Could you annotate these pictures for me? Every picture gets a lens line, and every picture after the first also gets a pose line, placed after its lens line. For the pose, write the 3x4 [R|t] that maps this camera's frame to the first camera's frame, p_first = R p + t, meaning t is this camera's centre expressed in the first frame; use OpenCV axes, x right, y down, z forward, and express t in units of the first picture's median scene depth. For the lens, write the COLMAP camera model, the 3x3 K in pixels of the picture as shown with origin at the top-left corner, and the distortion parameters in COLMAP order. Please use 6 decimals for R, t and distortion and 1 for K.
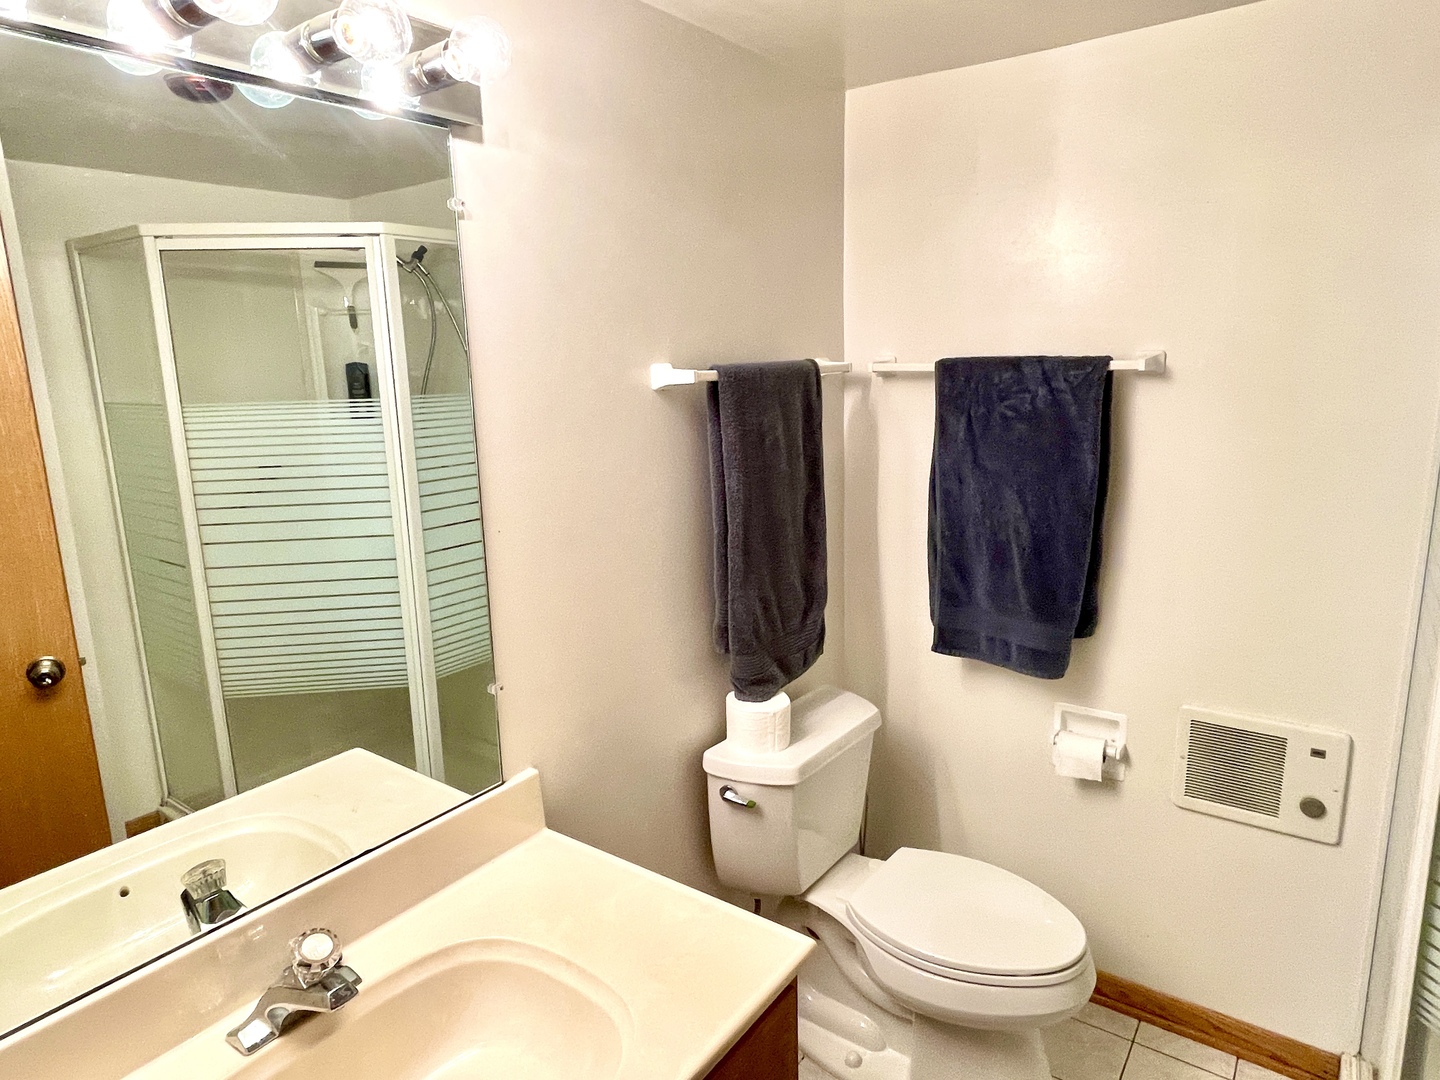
lens RADIAL K [[911.1, 0, 720.0], [0, 911.1, 540.0], [0, 0, 1]] dist [-0.003443, -0.001630]
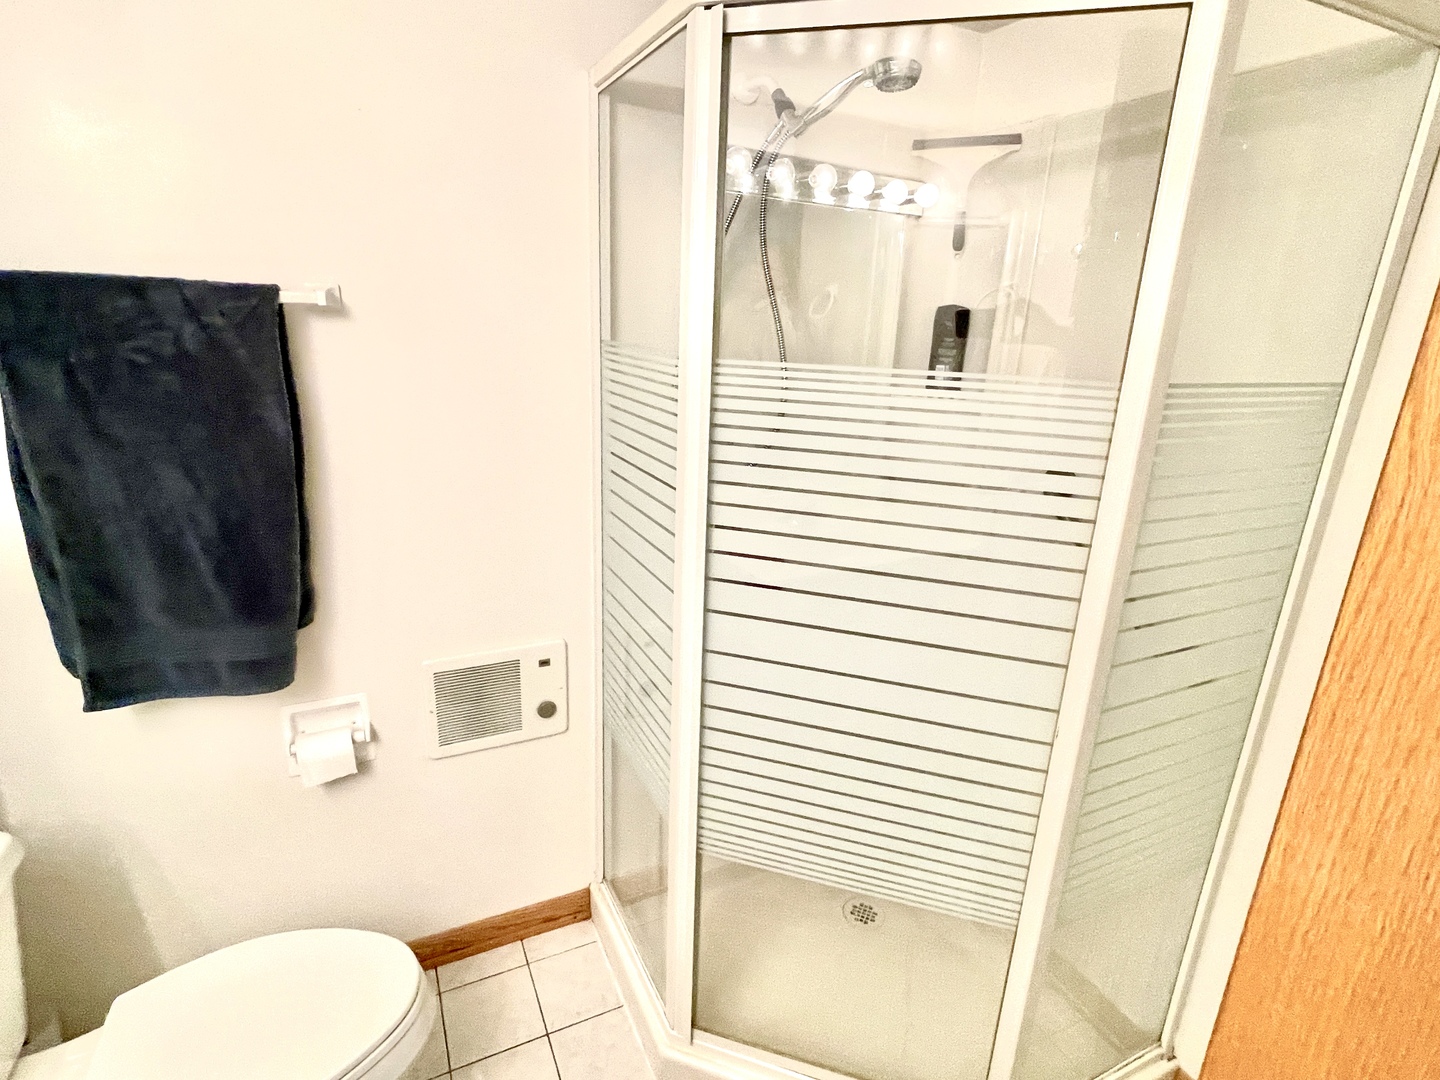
lens RADIAL K [[745.8, 0, 720.0], [0, 745.8, 540.0], [0, 0, 1]] dist [-0.002902, -0.000539]
pose [[0.449659, -0.215038, 0.866929, -0.013417], [0.131671, 0.975942, 0.173783, -0.042566], [-0.883442, 0.036006, 0.467155, 0.335090]]
